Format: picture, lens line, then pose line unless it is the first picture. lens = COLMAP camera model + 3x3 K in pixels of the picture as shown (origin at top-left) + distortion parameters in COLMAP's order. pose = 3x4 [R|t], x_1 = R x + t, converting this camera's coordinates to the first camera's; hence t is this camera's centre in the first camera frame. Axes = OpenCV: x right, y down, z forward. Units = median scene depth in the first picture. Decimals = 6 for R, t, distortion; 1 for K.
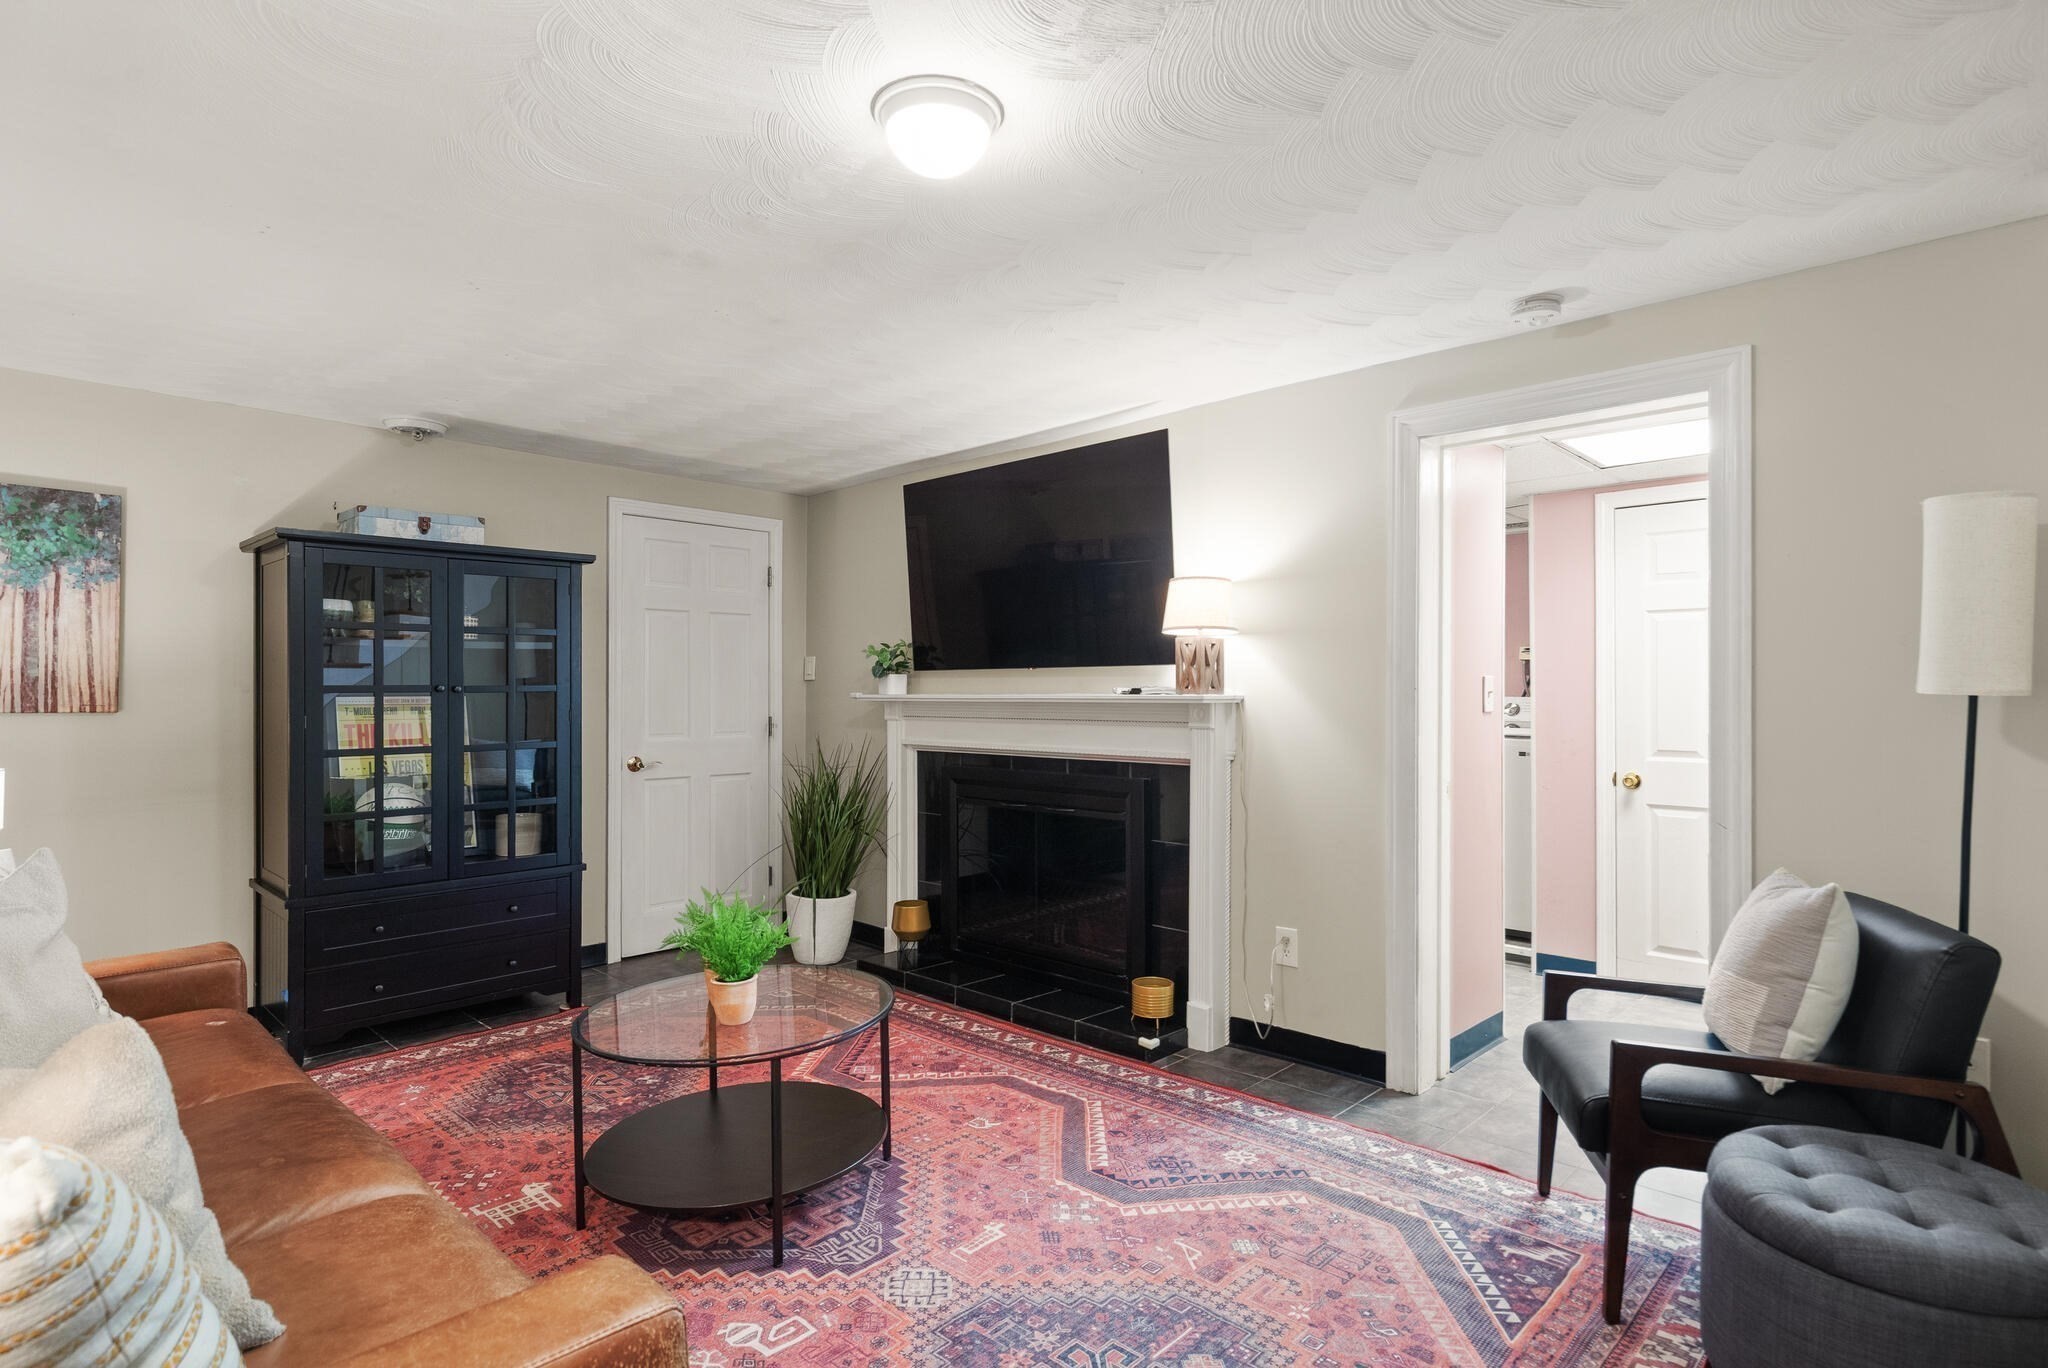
lens RADIAL K [[1023.0, 0, 1022.2], [0, 1023.0, 673.6], [0, 0, 1]] dist [-0.000608, -0.000067]
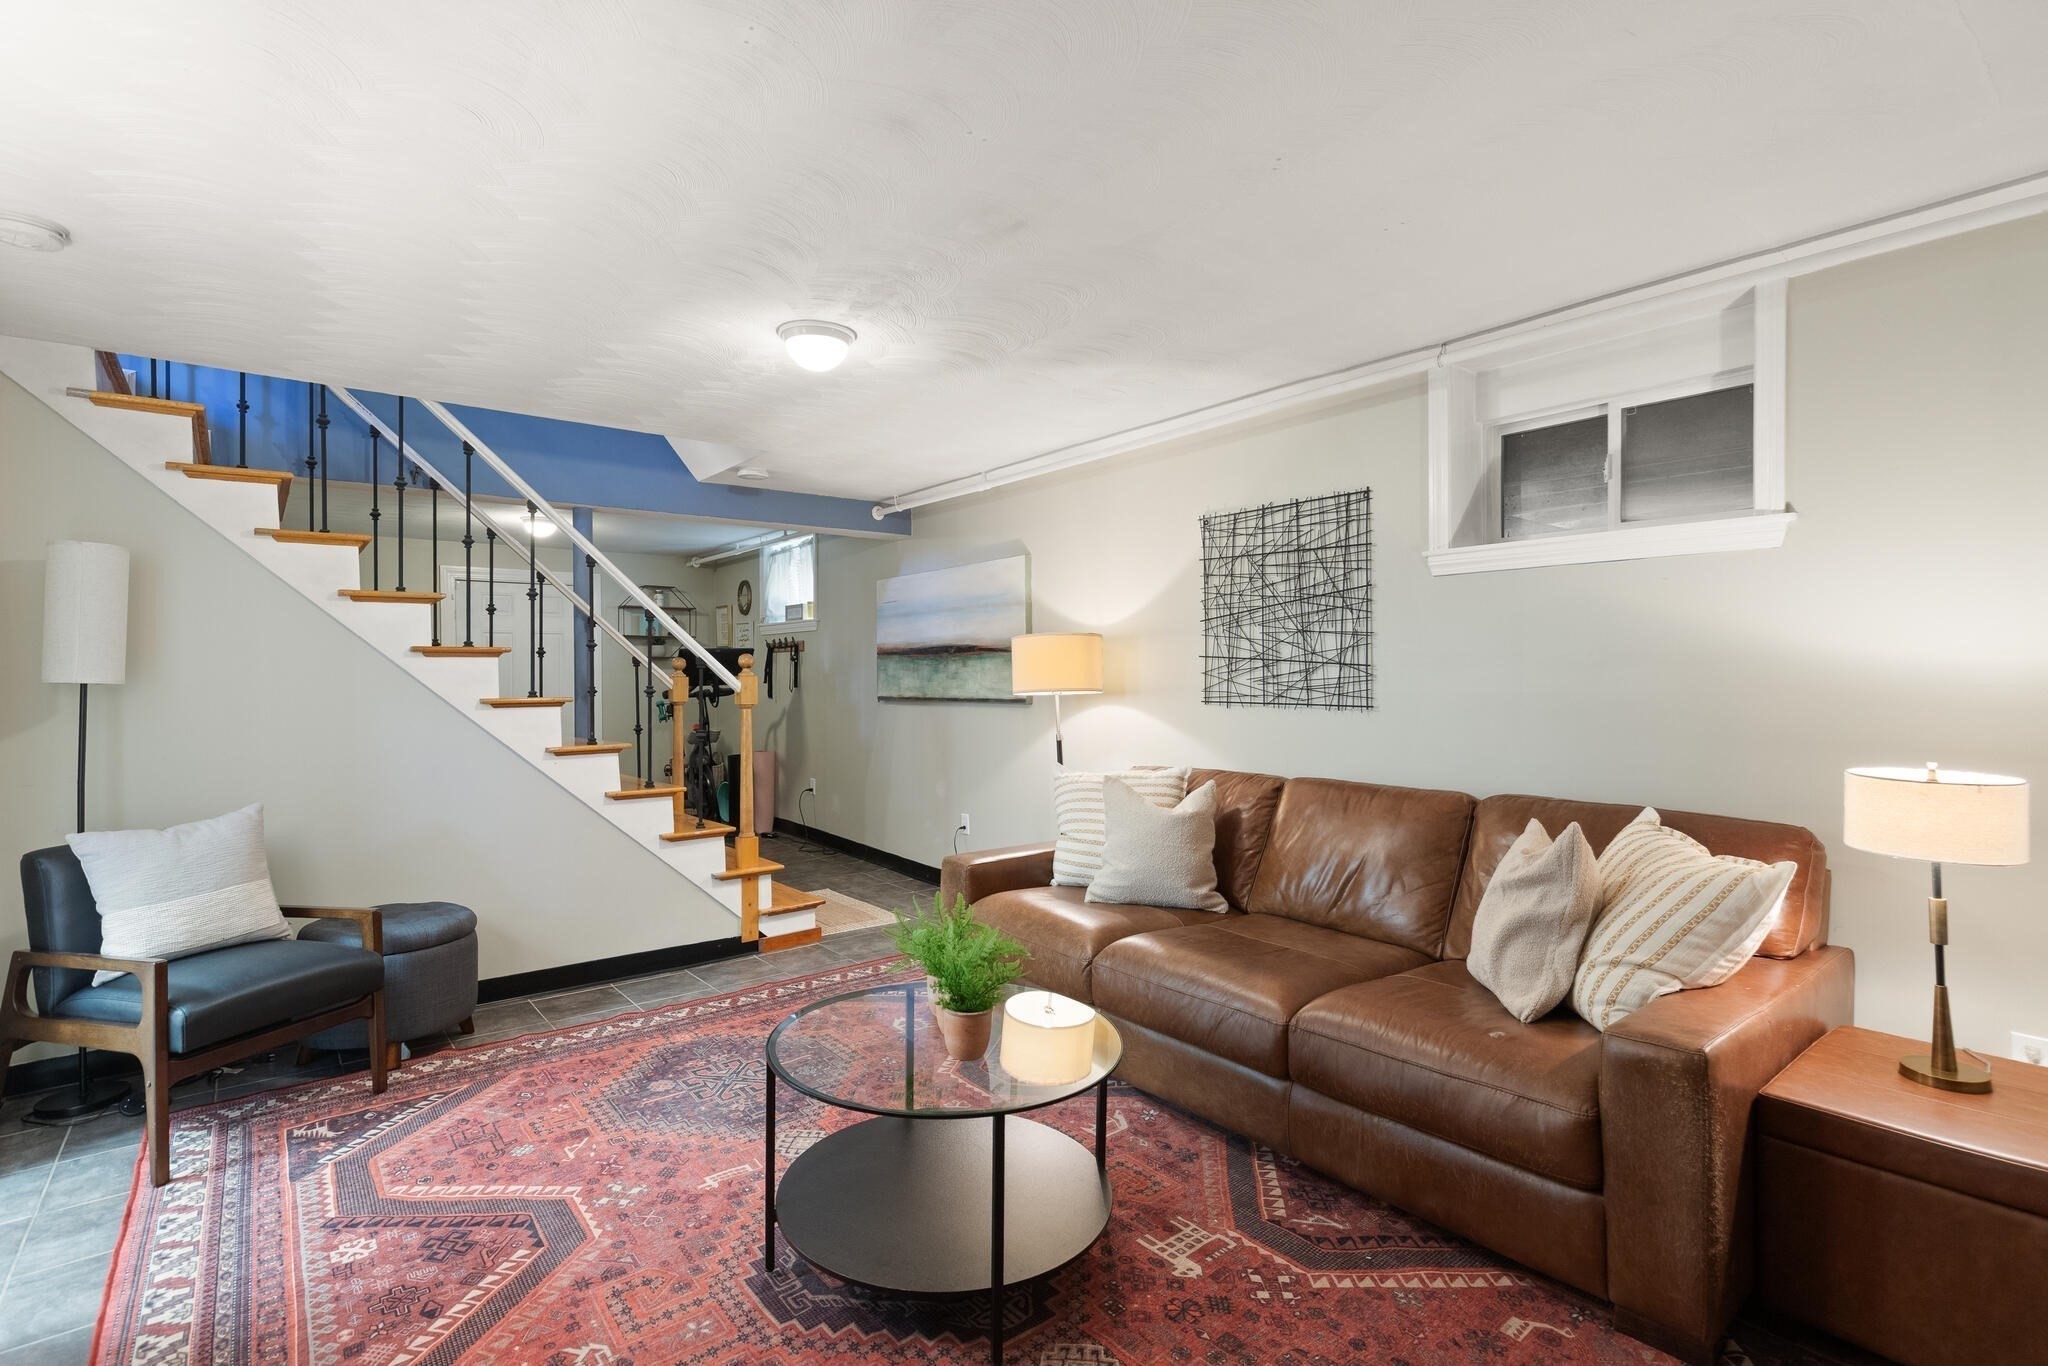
lens RADIAL K [[954.0, 0, 1007.4], [0, 954.0, 668.8], [0, 0, 1]] dist [0.000236, -0.000265]
pose [[-0.987151, 0.006400, 0.159662, -0.357551], [0.003731, 0.999848, -0.017013, 0.018879], [-0.159747, -0.016199, -0.987025, 1.403111]]
